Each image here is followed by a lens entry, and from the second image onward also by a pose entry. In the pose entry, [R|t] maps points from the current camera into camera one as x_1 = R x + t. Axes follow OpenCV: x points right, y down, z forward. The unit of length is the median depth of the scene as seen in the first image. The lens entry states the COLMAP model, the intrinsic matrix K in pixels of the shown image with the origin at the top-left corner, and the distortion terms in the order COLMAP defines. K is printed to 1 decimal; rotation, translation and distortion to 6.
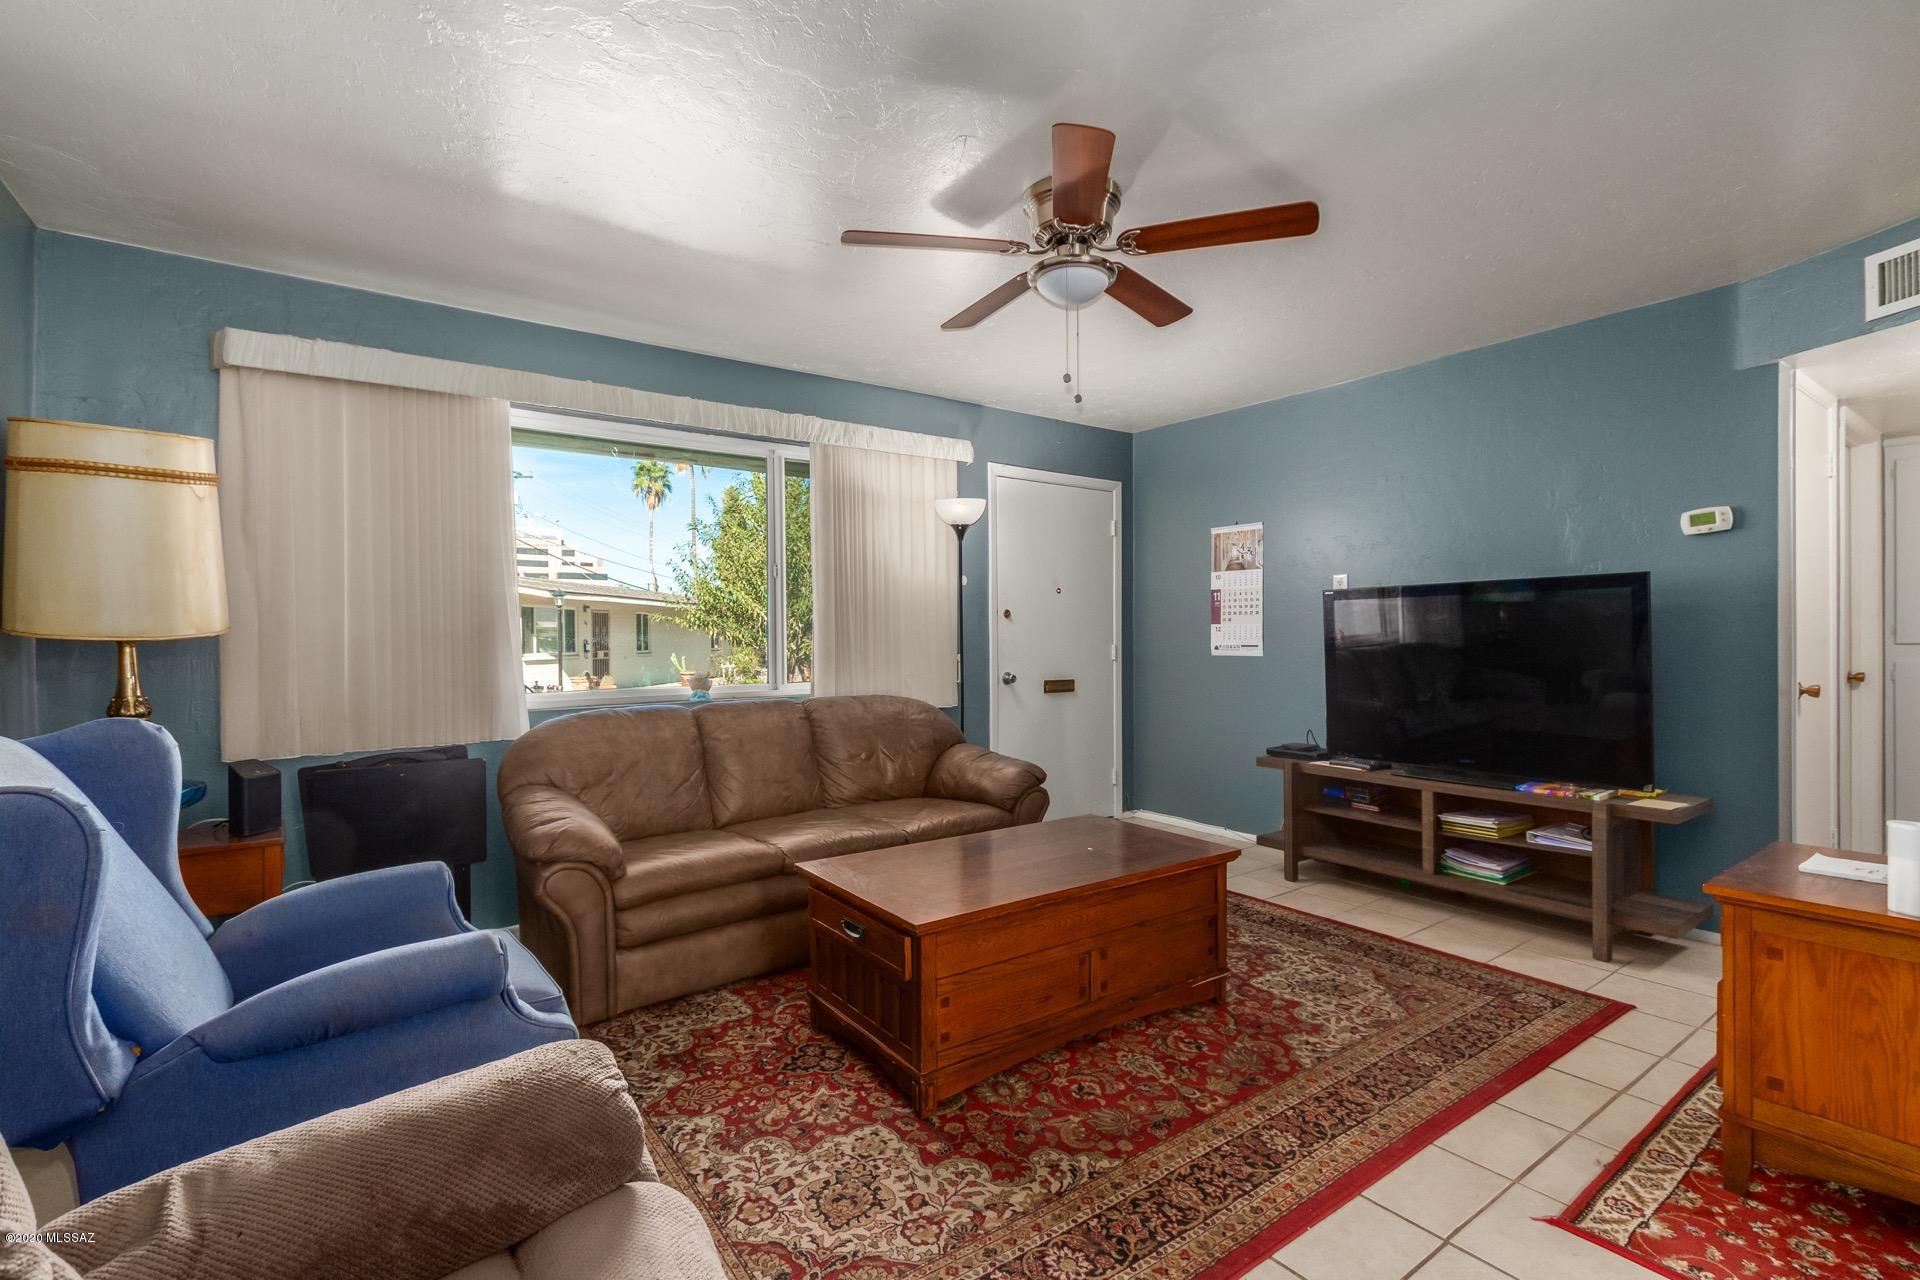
lens RADIAL K [[857.7, 0, 963.7], [0, 857.7, 641.2], [0, 0, 1]] dist [0.003081, 0.000392]
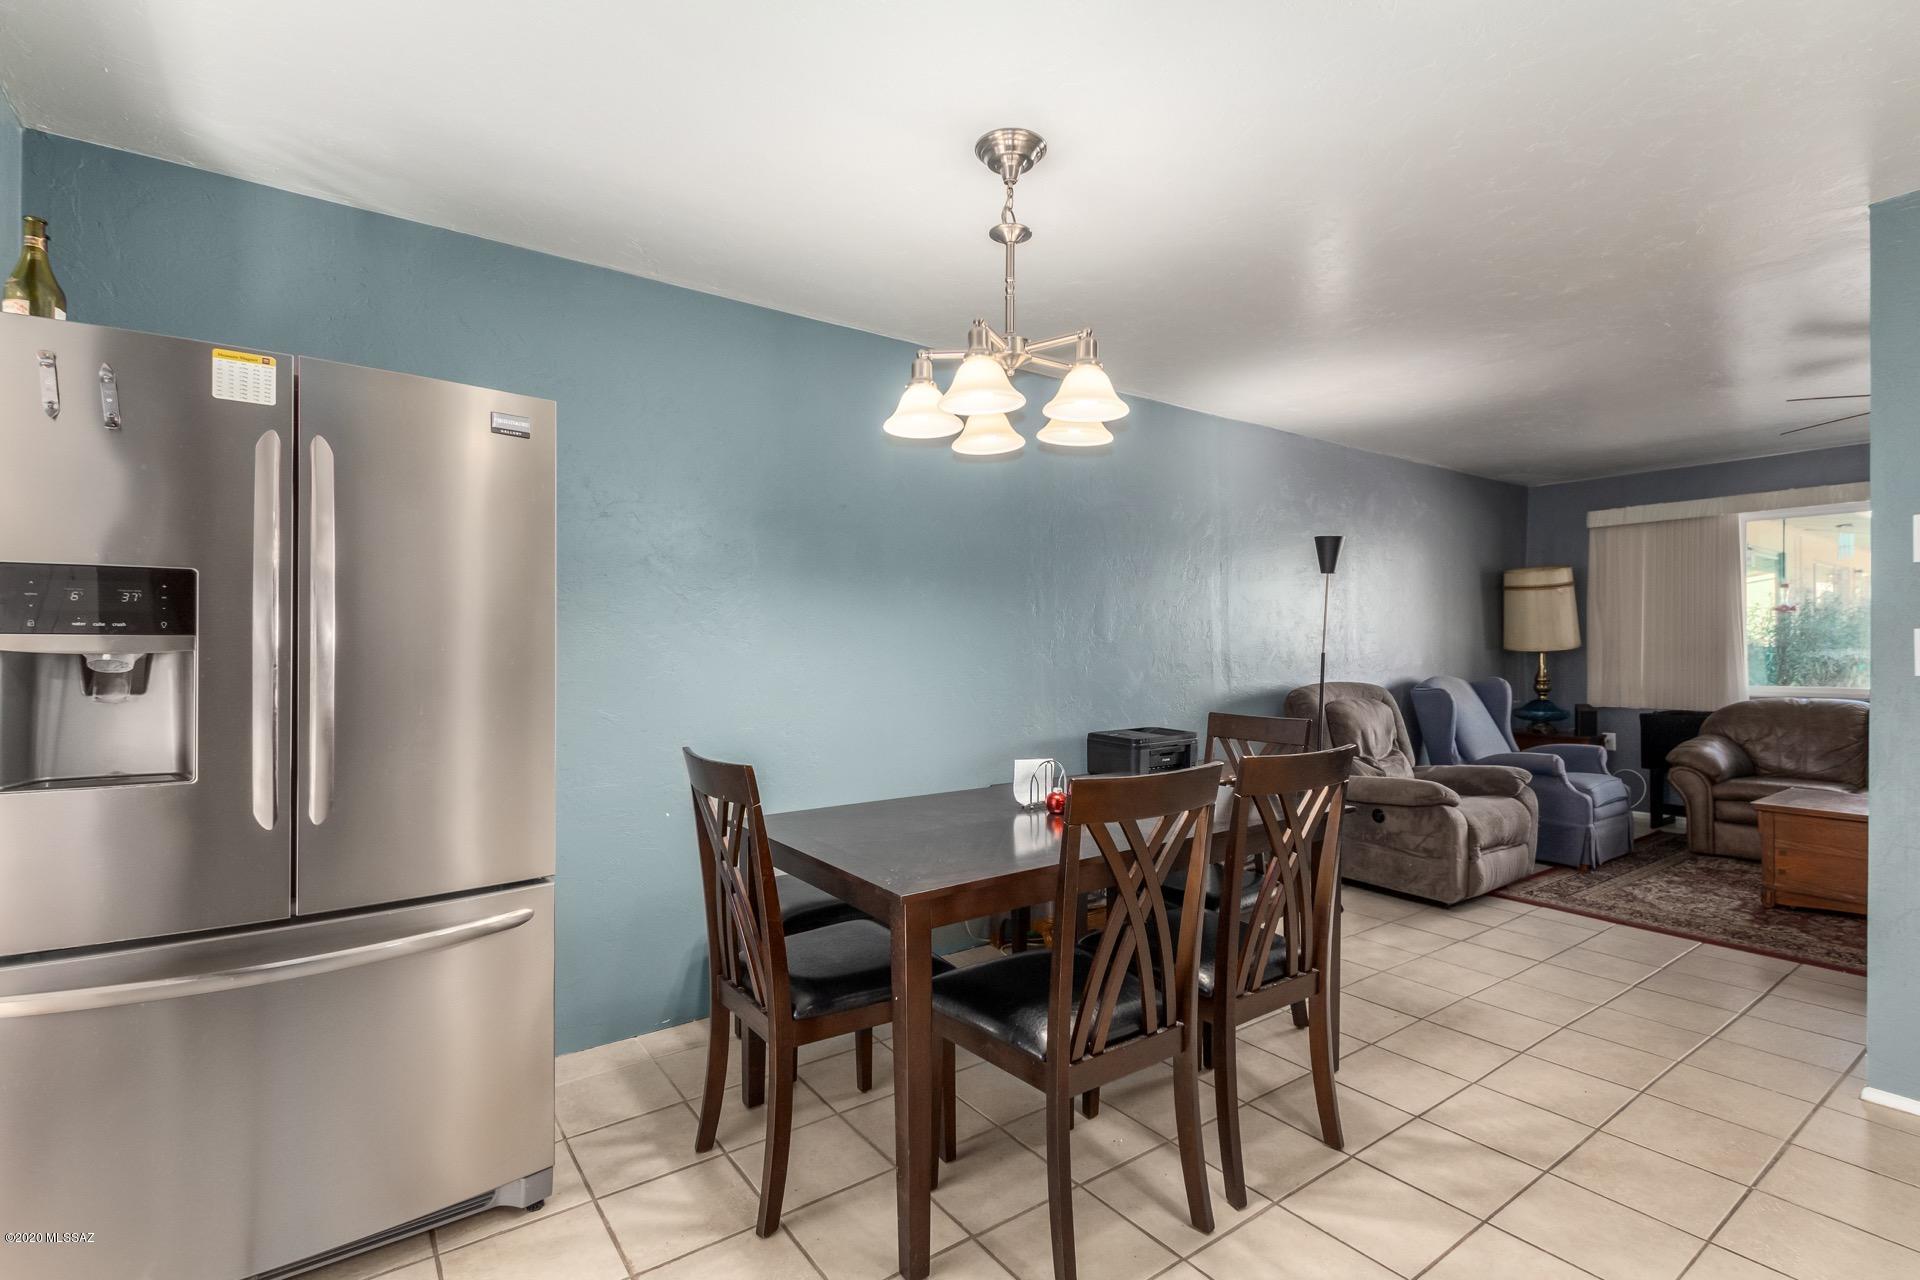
lens RADIAL K [[857.7, 0, 974.5], [0, 857.7, 649.6], [0, 0, 1]] dist [0.003081, 0.000392]
pose [[-0.004437, 0.013569, -0.999898, 1.508163], [-0.004954, 0.999895, 0.013591, -0.035607], [0.999978, 0.005014, -0.004369, -0.630675]]
